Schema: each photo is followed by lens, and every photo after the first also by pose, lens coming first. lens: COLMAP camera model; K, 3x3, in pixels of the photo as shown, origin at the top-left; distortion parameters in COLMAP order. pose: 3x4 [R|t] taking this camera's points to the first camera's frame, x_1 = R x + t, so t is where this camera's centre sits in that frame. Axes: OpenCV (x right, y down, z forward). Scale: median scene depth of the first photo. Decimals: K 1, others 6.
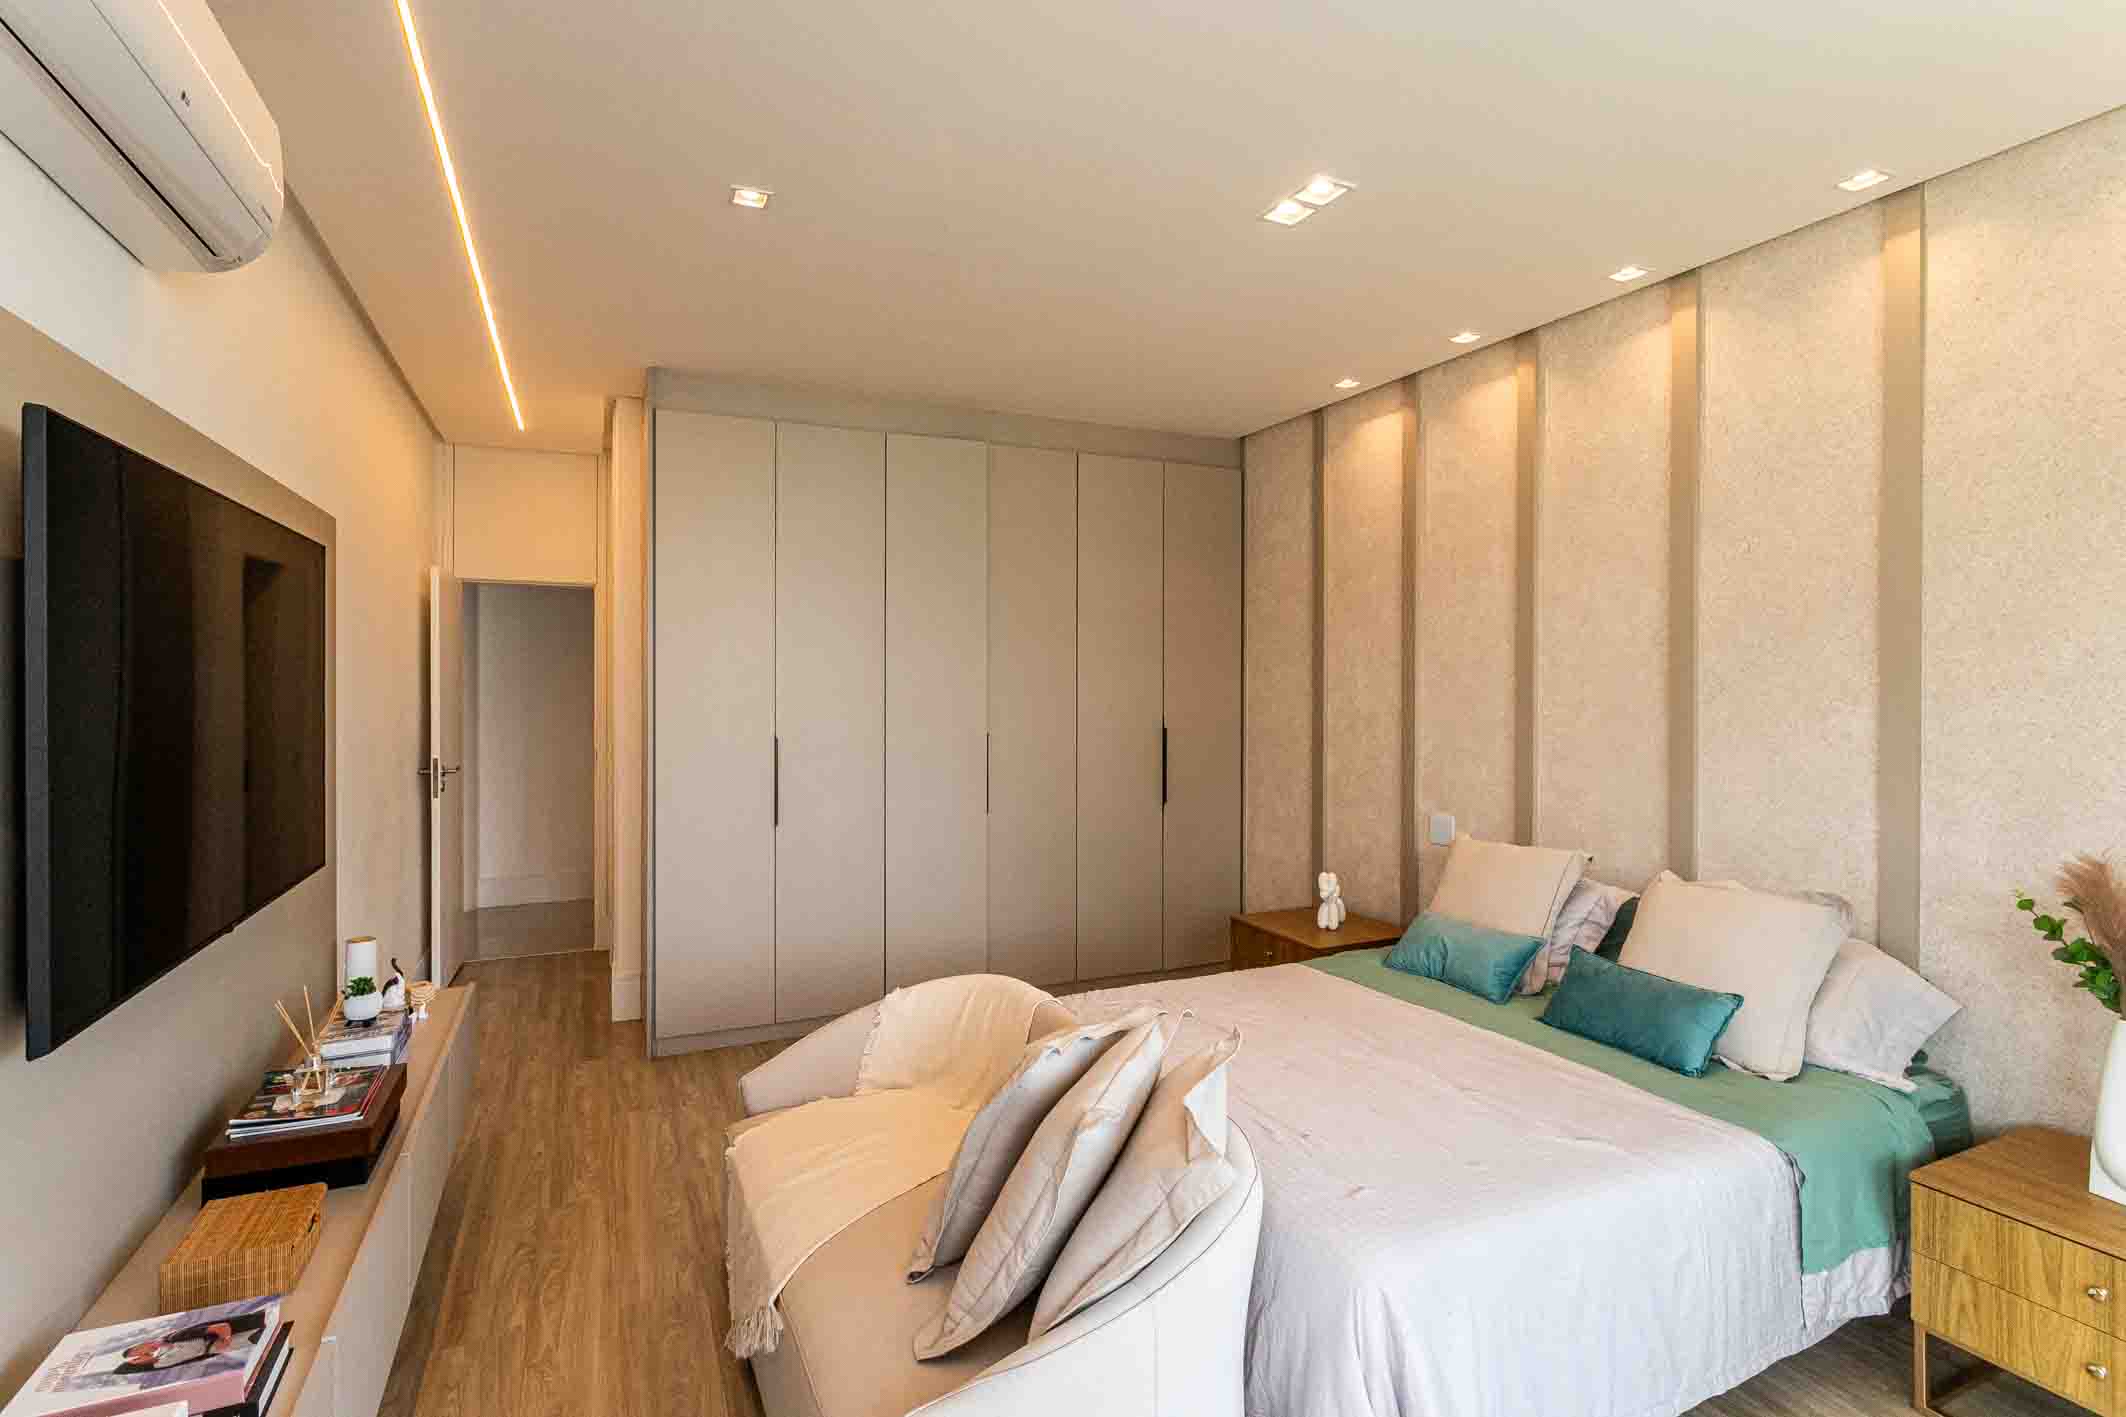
lens RADIAL K [[1031.3, 0, 1074.7], [0, 1031.3, 687.6], [0, 0, 1]] dist [0.004471, -0.000634]
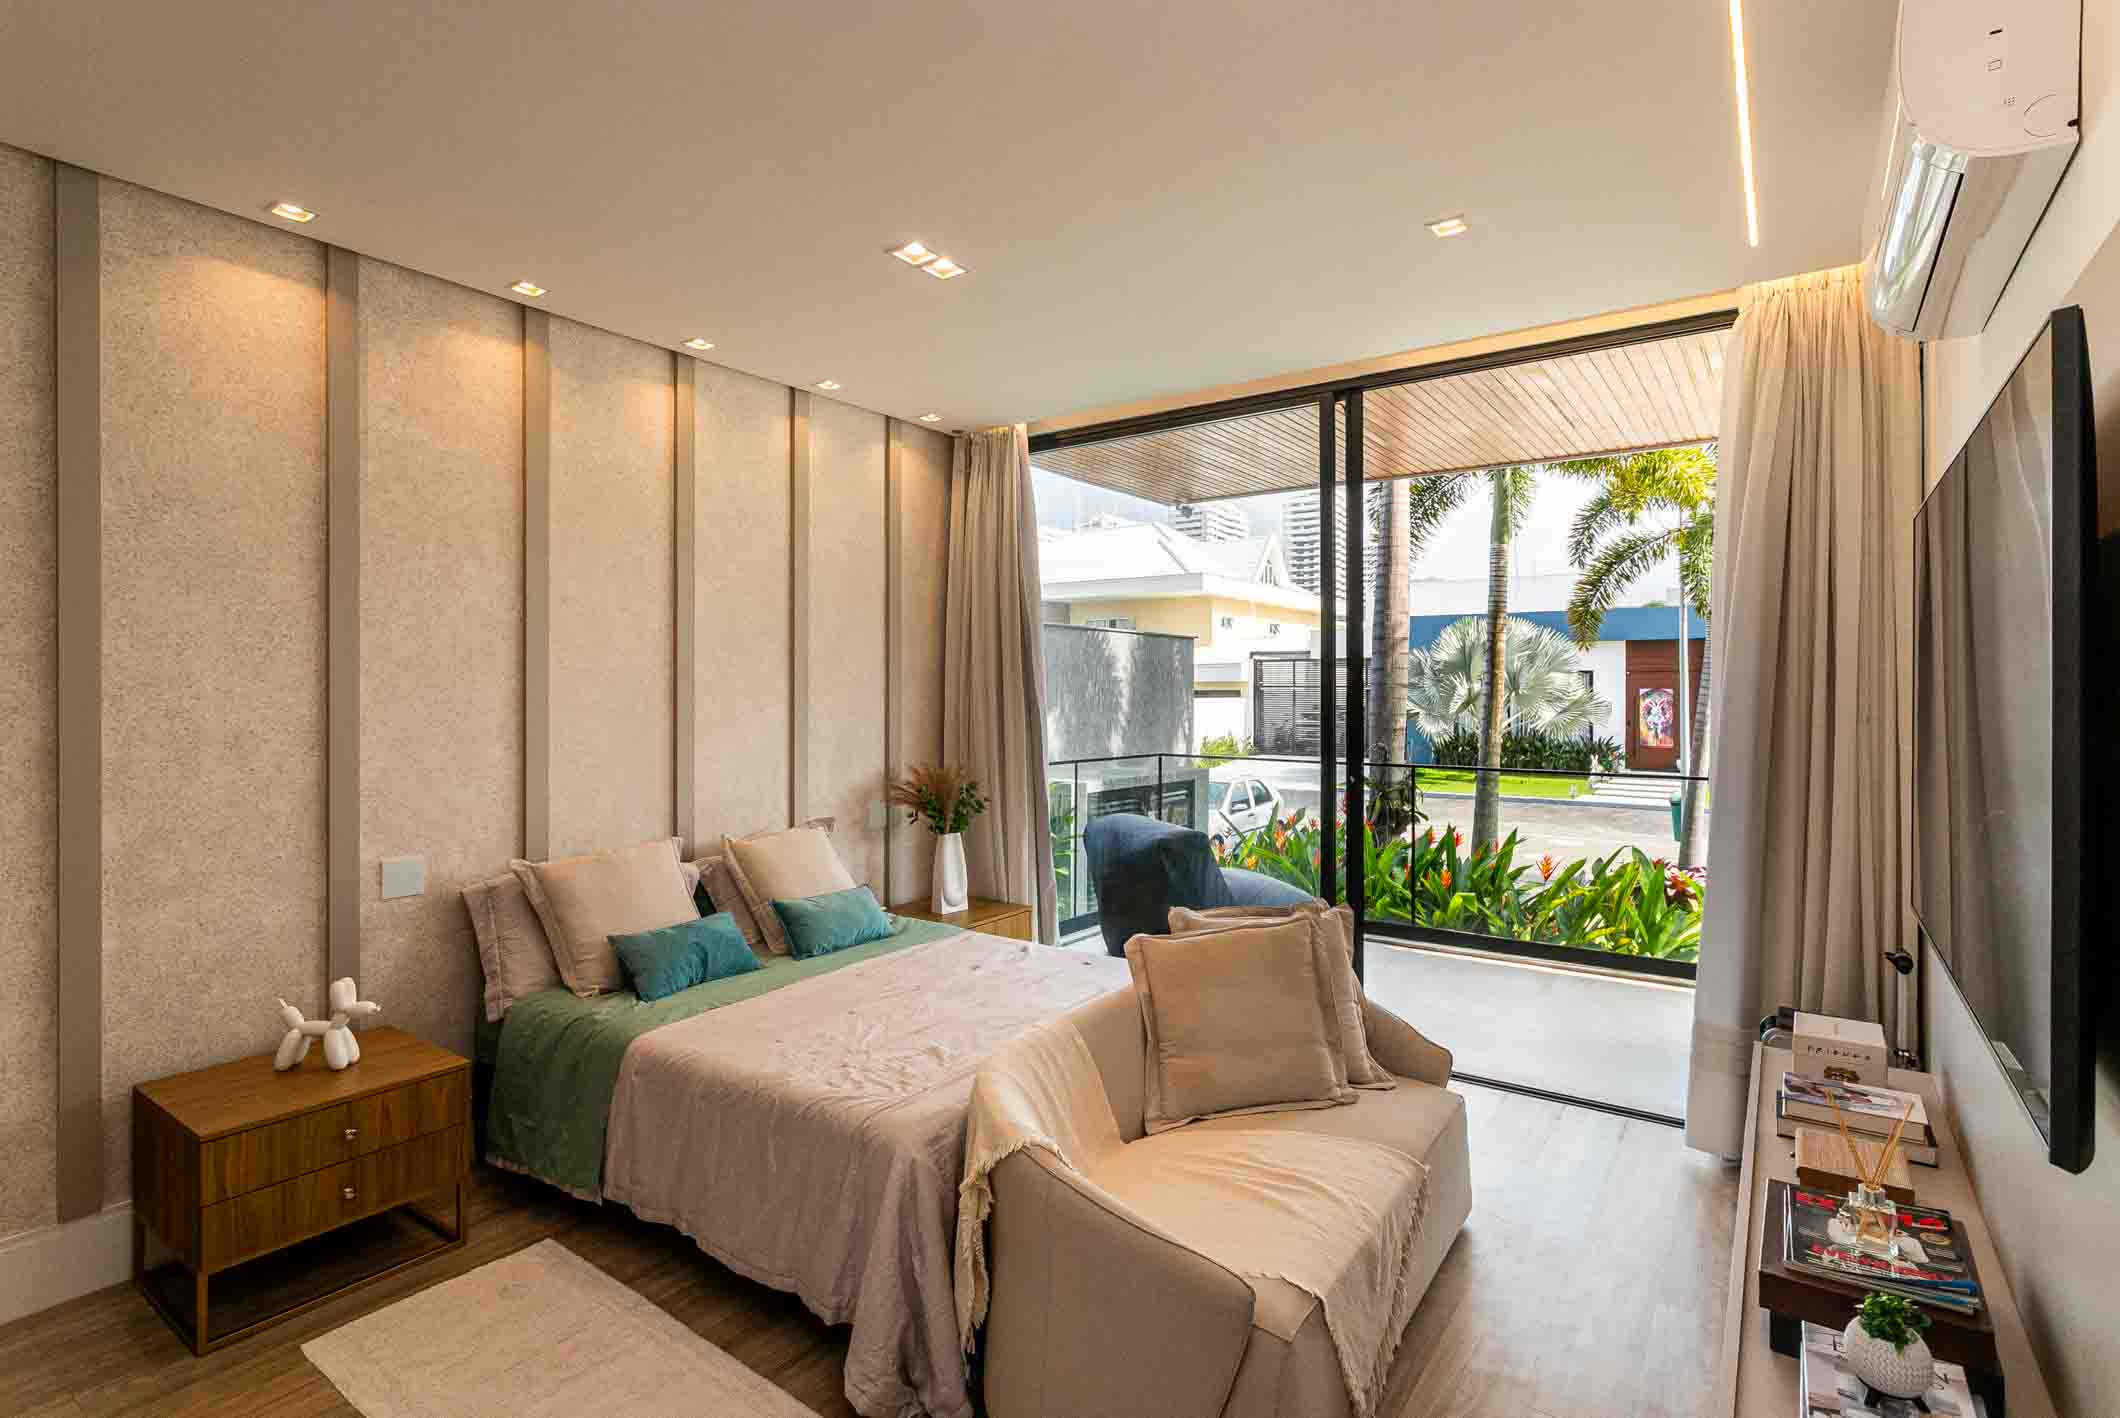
lens RADIAL K [[1028.4, 0, 1068.3], [0, 1028.4, 706.0], [0, 0, 1]] dist [0.004471, -0.000634]
pose [[-0.499028, -0.014033, 0.866472, -0.588948], [0.002285, 0.999844, 0.017508, -0.002160], [-0.866583, 0.010717, -0.498918, 1.012055]]
